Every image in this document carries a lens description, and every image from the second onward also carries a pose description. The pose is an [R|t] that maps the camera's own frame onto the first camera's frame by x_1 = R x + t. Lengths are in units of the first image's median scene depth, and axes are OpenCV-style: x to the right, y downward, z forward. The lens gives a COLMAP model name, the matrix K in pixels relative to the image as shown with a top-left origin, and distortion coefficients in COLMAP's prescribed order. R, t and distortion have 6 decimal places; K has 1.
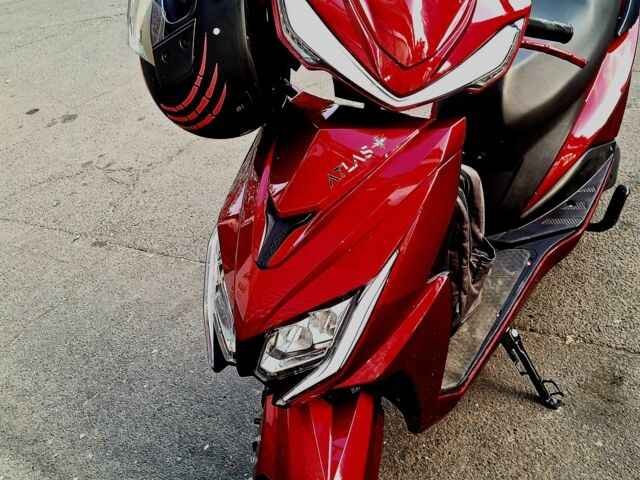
lens RADIAL K [[647.2, 0, 320.0], [0, 647.2, 240.0], [0, 0, 1]] dist [0.192147, -0.443447]
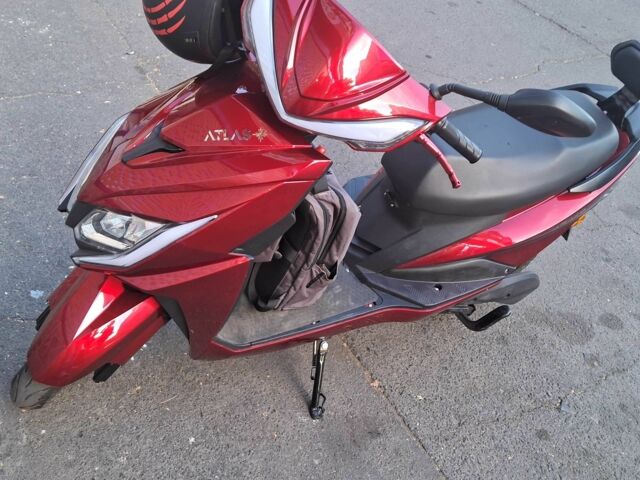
lens RADIAL K [[647.2, 0, 320.0], [0, 647.2, 240.0], [0, 0, 1]] dist [0.192147, -0.443447]
pose [[0.799457, 0.599007, -0.045386, 0.232380], [-0.592041, 0.798449, 0.109394, -0.127494], [0.101766, -0.060585, 0.992962, -0.122824]]
